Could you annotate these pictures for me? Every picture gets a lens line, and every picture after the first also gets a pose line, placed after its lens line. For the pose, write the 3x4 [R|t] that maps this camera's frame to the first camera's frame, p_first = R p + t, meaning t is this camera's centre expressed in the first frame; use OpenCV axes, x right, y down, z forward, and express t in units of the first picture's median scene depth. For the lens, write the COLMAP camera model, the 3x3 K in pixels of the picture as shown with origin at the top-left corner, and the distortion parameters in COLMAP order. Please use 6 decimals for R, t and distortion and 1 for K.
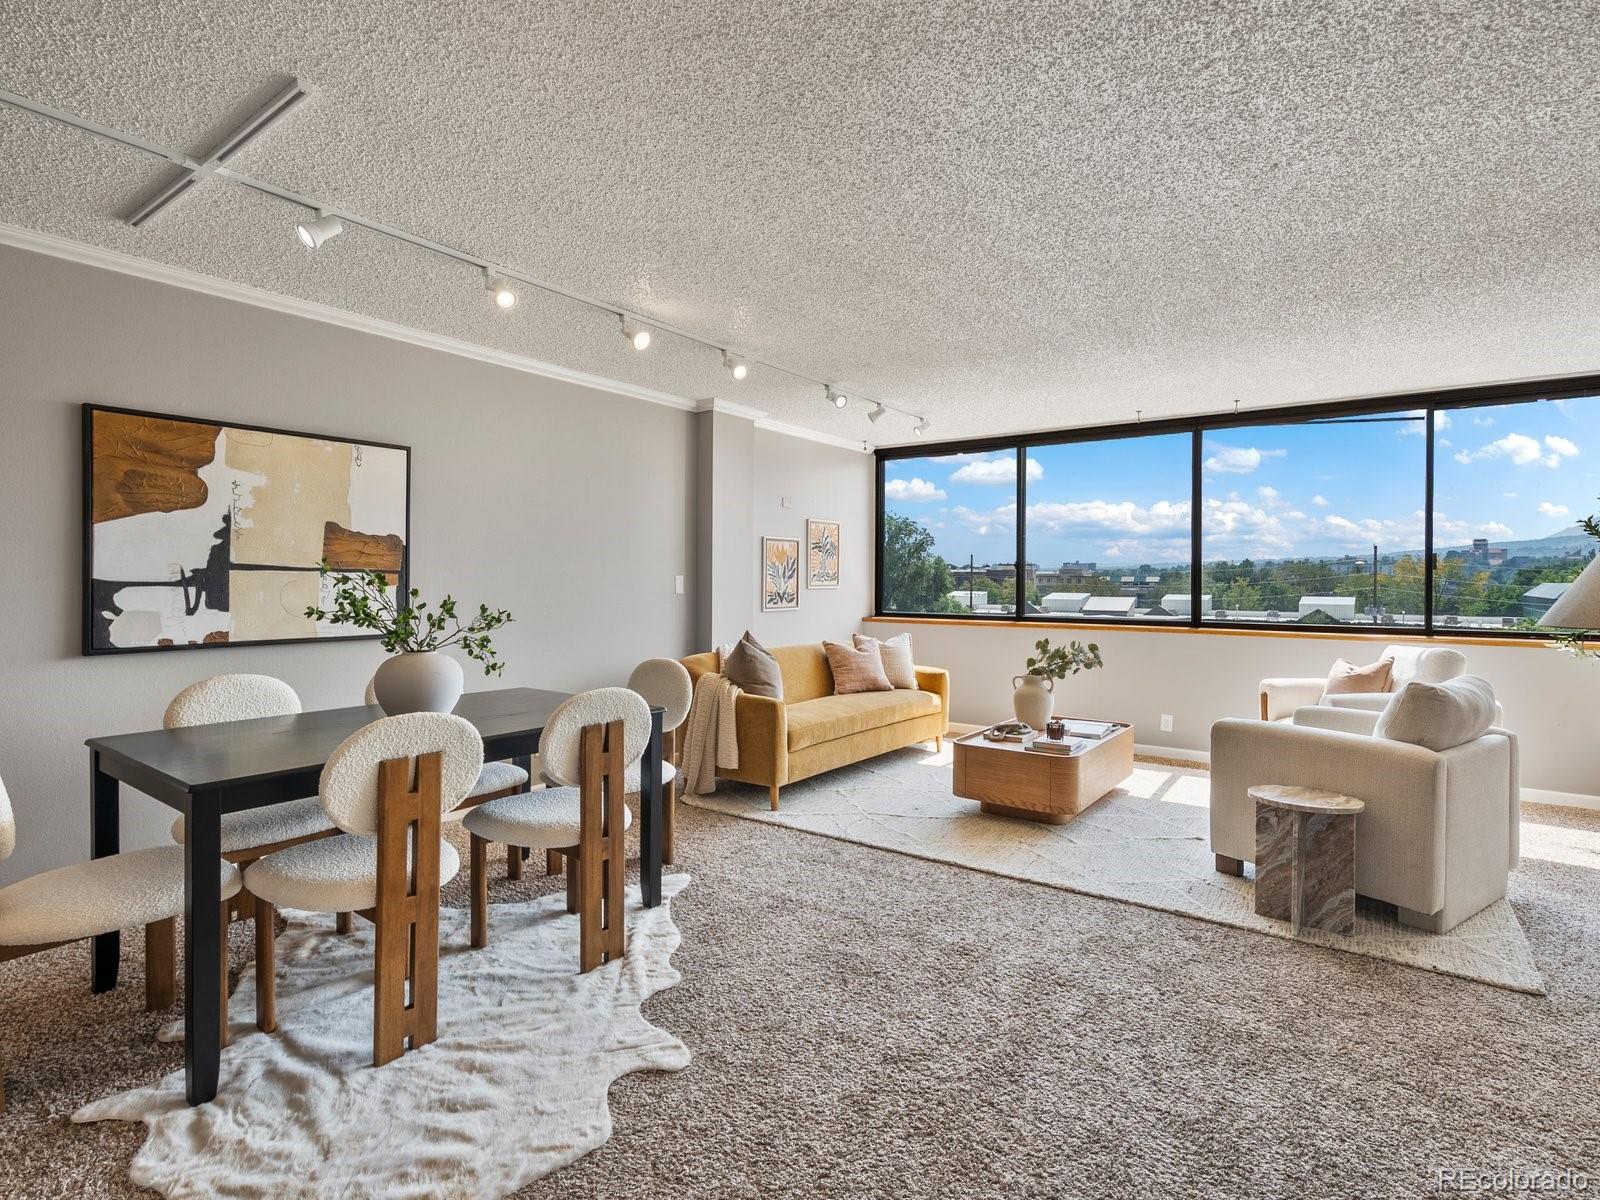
lens RADIAL K [[832.2, 0, 795.4], [0, 832.2, 584.9], [0, 0, 1]] dist [0.004803, 0.001684]
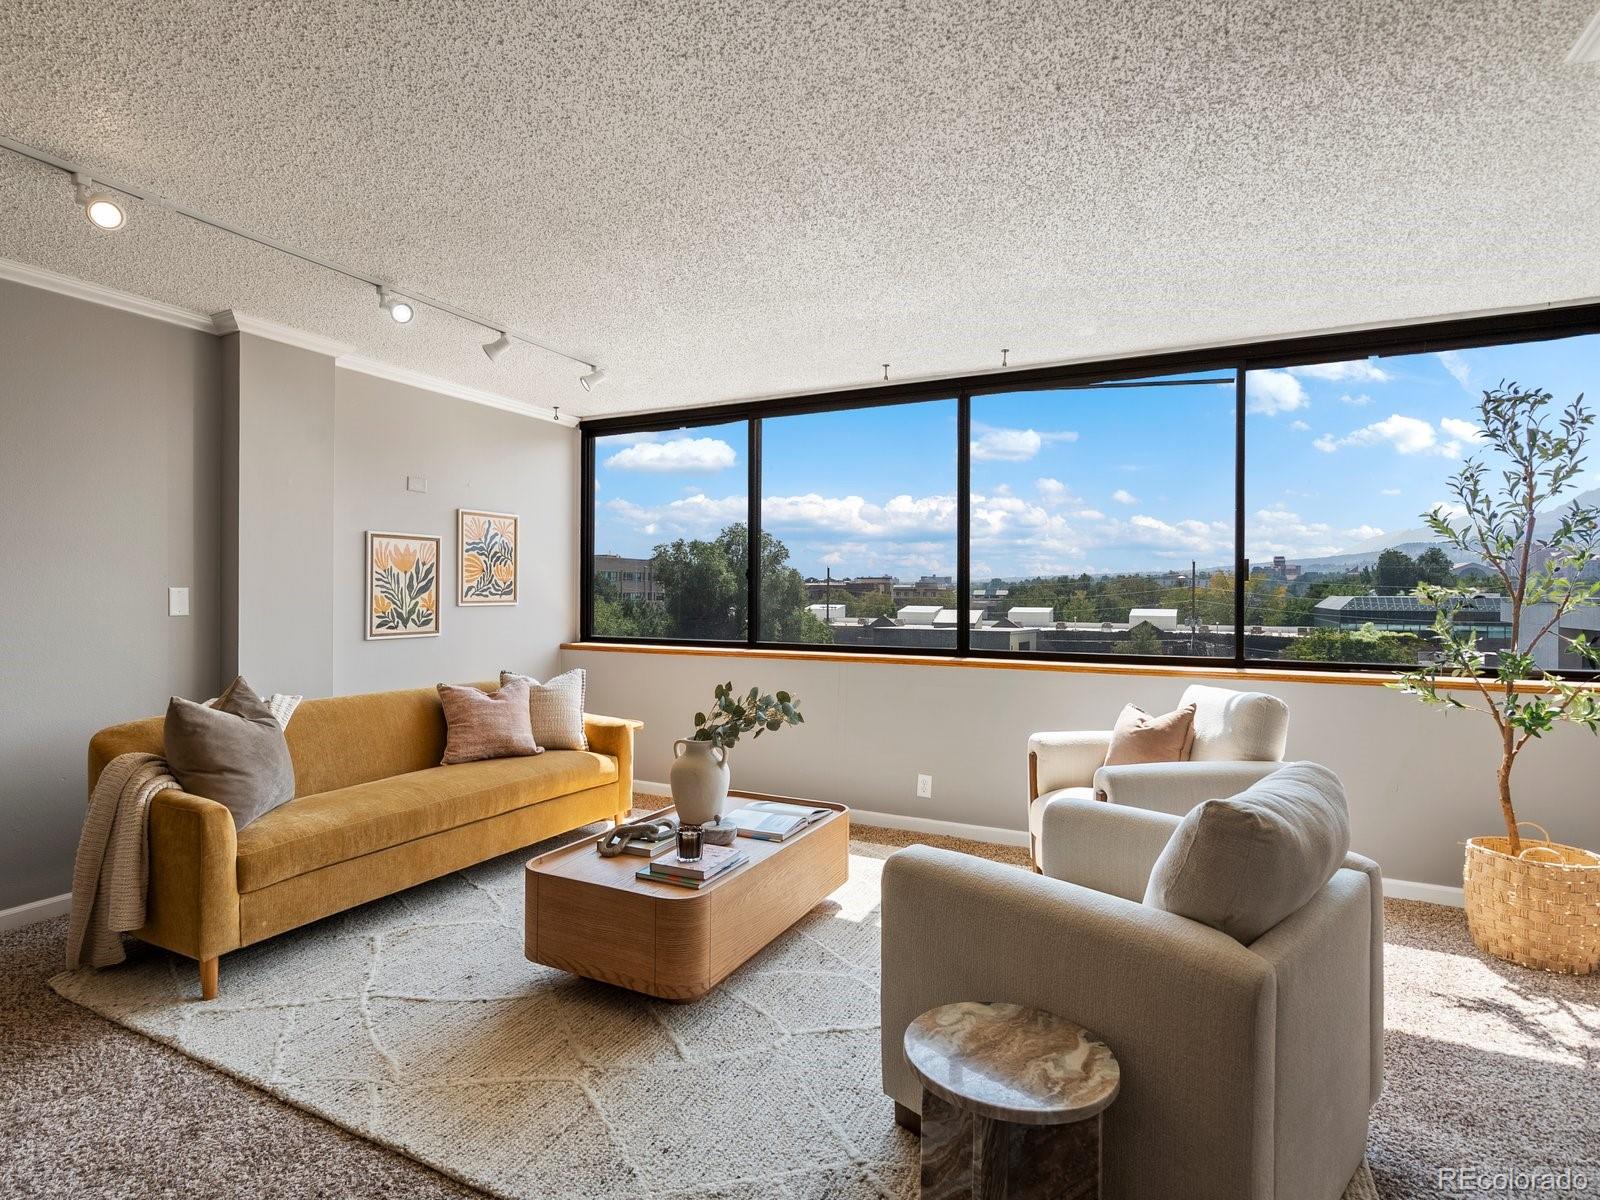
lens RADIAL K [[823.9, 0, 795.2], [0, 823.9, 595.4], [0, 0, 1]] dist [-0.004341, 0.000663]
pose [[0.987973, 0.000050, 0.154627, 0.218826], [0.000406, 0.999996, -0.002918, -0.002891], [-0.154626, 0.002946, 0.987969, 0.290507]]
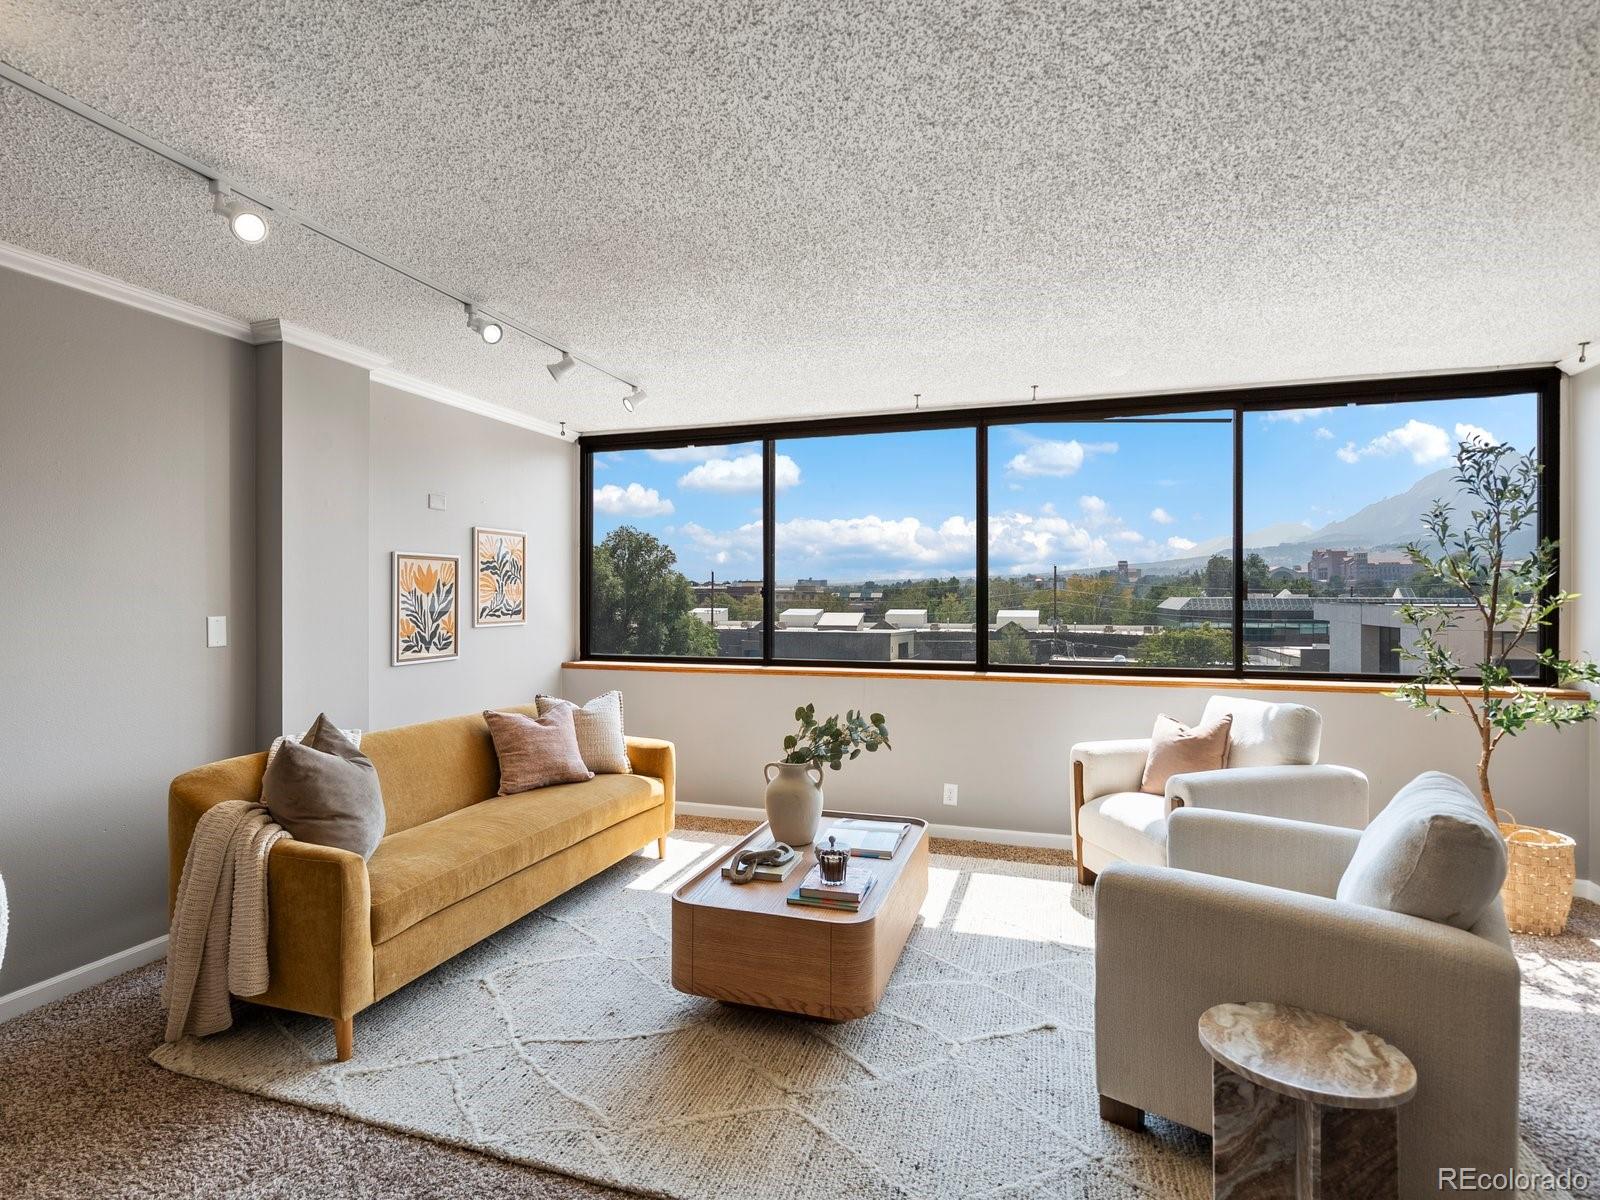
lens RADIAL K [[813.5, 0, 791.2], [0, 813.5, 597.8], [0, 0, 1]] dist [-0.006318, 0.001612]
pose [[0.954085, -0.005090, 0.299493, 0.073370], [0.006132, 0.999978, -0.002541, -0.019197], [-0.299474, 0.004260, 0.954095, 0.313642]]
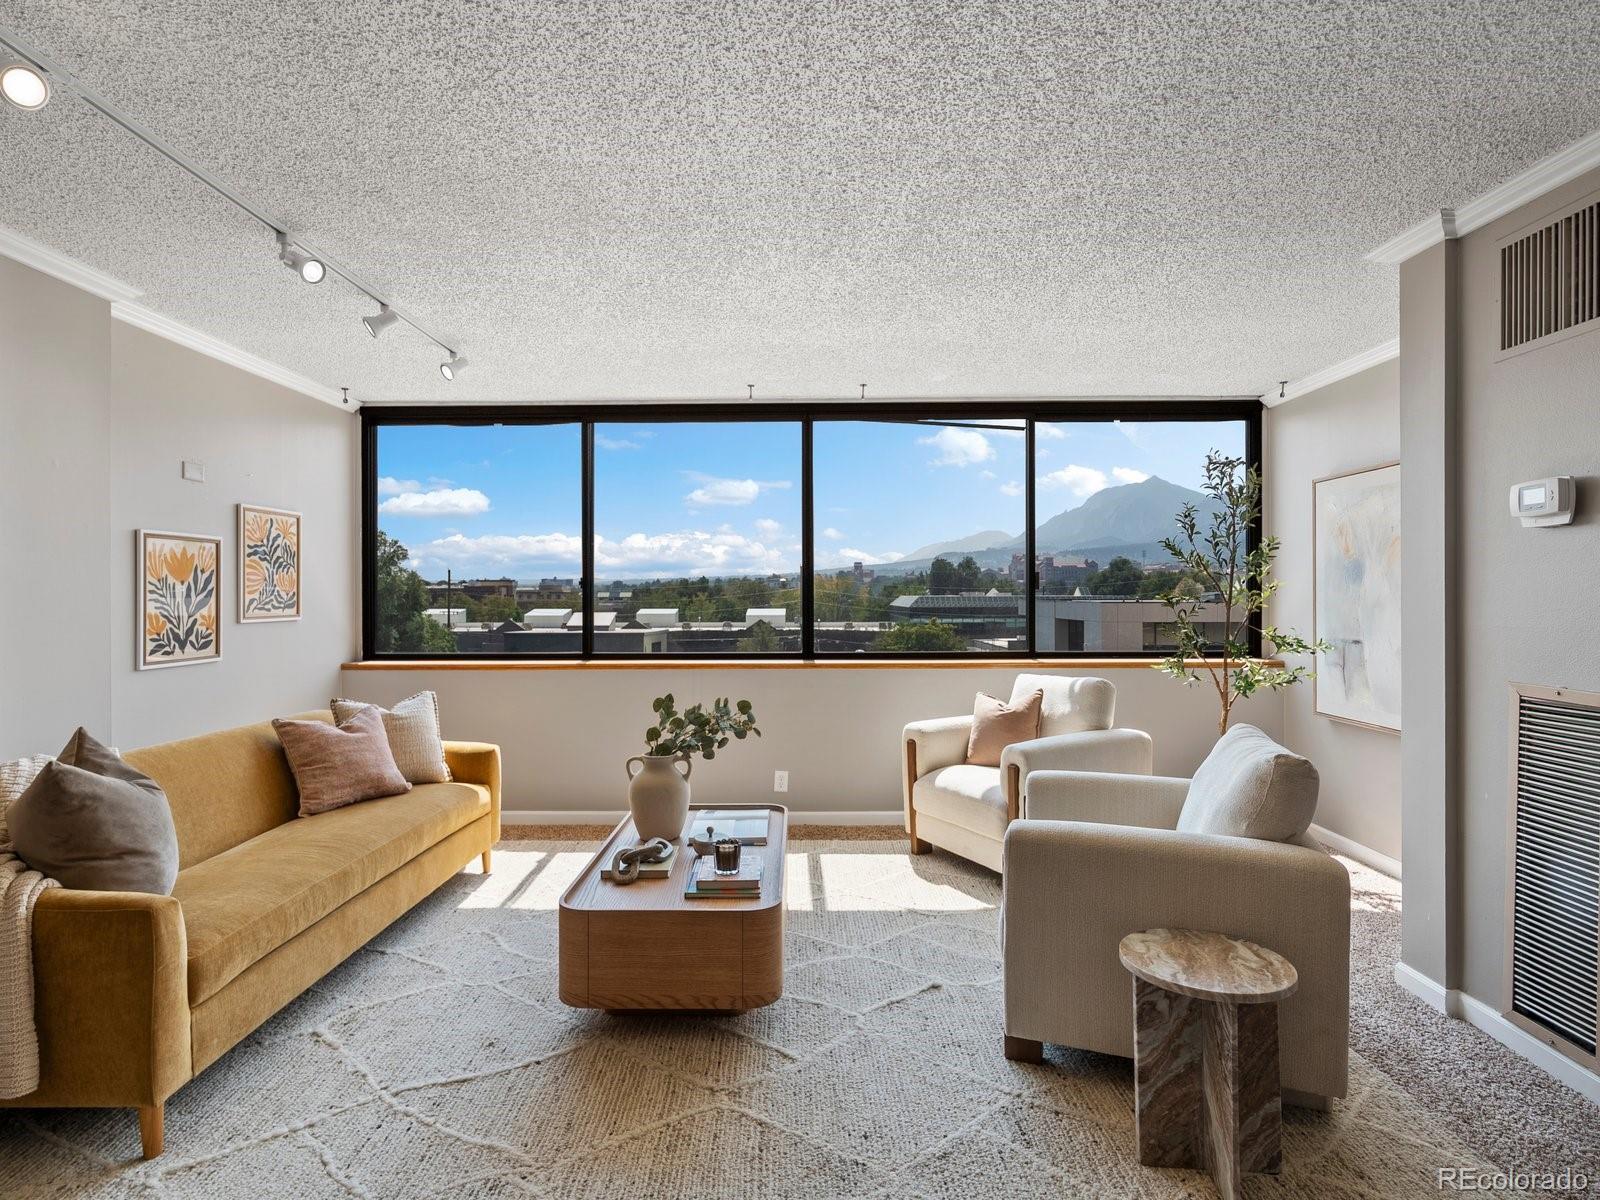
lens RADIAL K [[813.5, 0, 791.2], [0, 813.5, 597.8], [0, 0, 1]] dist [-0.006318, 0.001612]
pose [[0.818129, -0.008967, 0.574964, 0.005380], [0.010819, 0.999941, 0.000201, -0.010504], [-0.574932, 0.006056, 0.818178, 0.356635]]
